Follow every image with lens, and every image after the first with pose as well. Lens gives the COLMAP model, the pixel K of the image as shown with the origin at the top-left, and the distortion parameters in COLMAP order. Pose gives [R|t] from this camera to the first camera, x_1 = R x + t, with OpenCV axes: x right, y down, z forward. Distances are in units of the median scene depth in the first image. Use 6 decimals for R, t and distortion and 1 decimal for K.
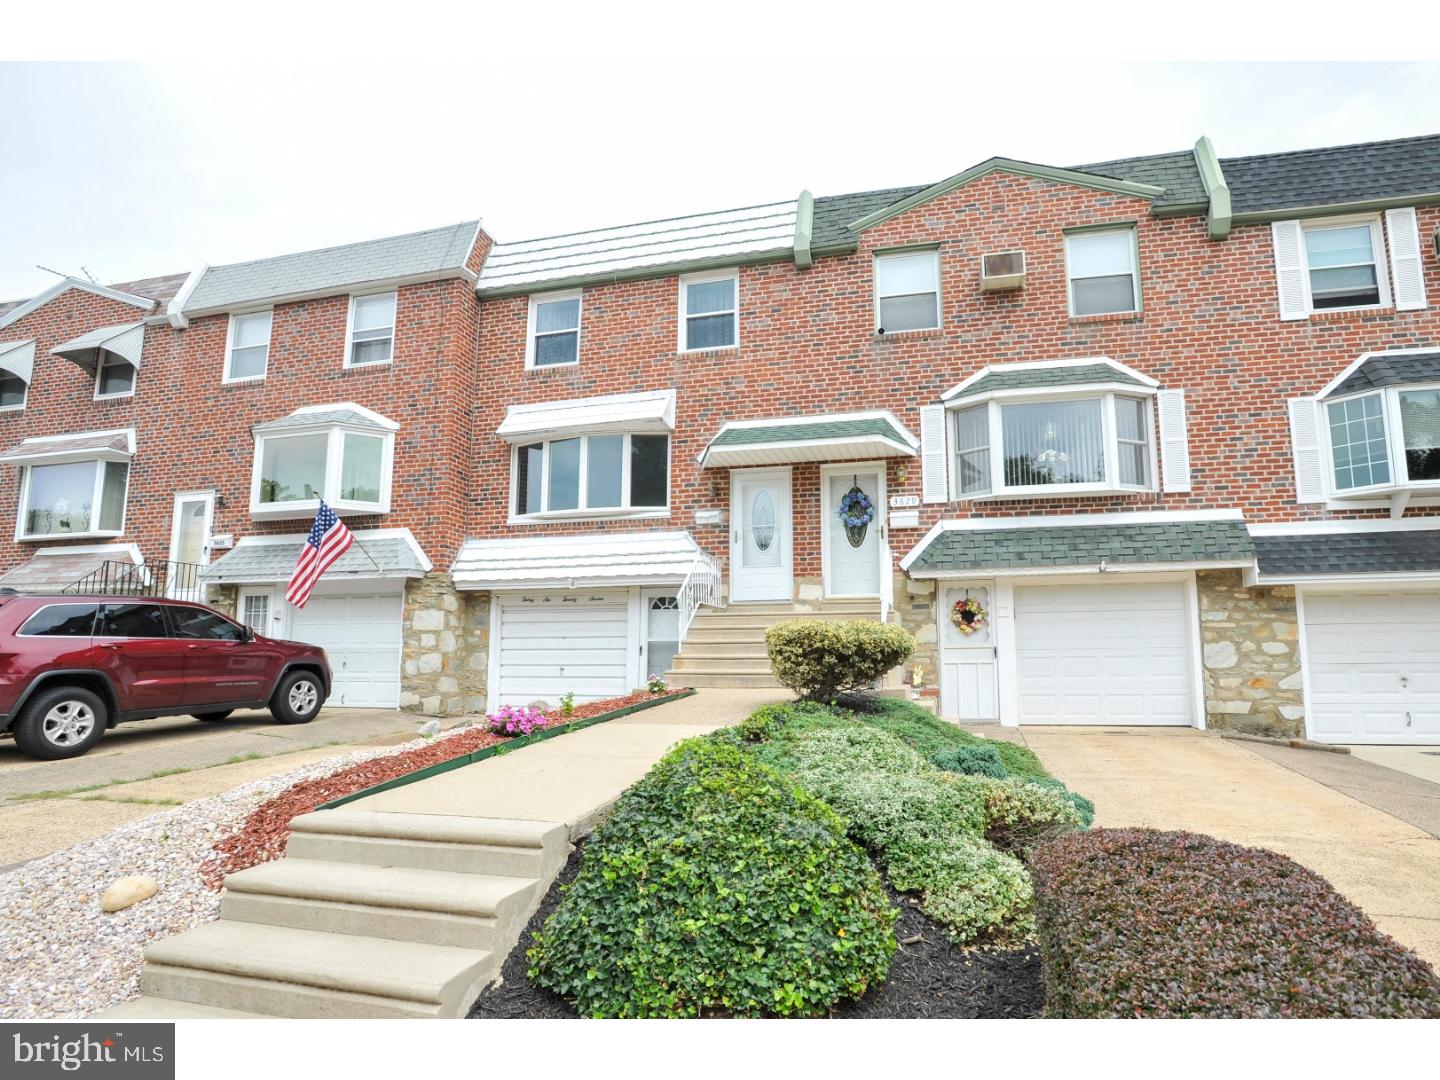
lens RADIAL K [[997.4, 0, 720.0], [0, 997.4, 540.0], [0, 0, 1]] dist [-0.076702, 0.000419]
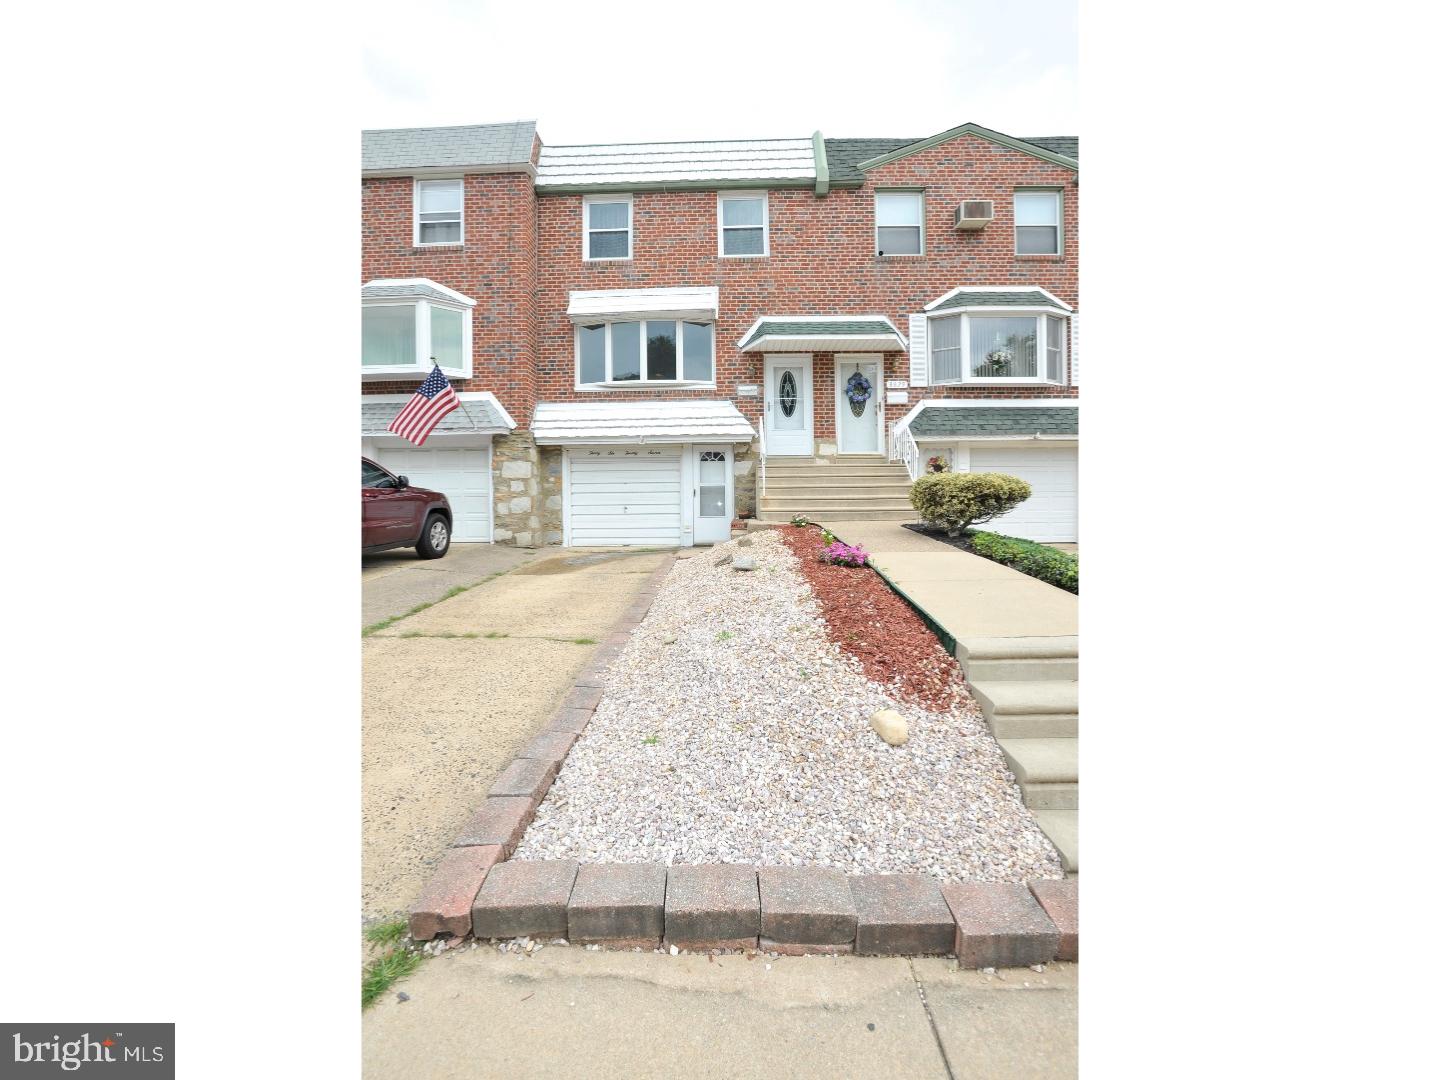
lens RADIAL K [[715.4, 0, 720.0], [0, 715.4, 540.0], [0, 0, 1]] dist [-0.059795, 0.029334]
pose [[0.961994, -0.022380, 0.272153, -0.304243], [-0.026818, 0.984075, 0.175719, 0.006086], [-0.271751, -0.176339, 0.946074, 0.095855]]
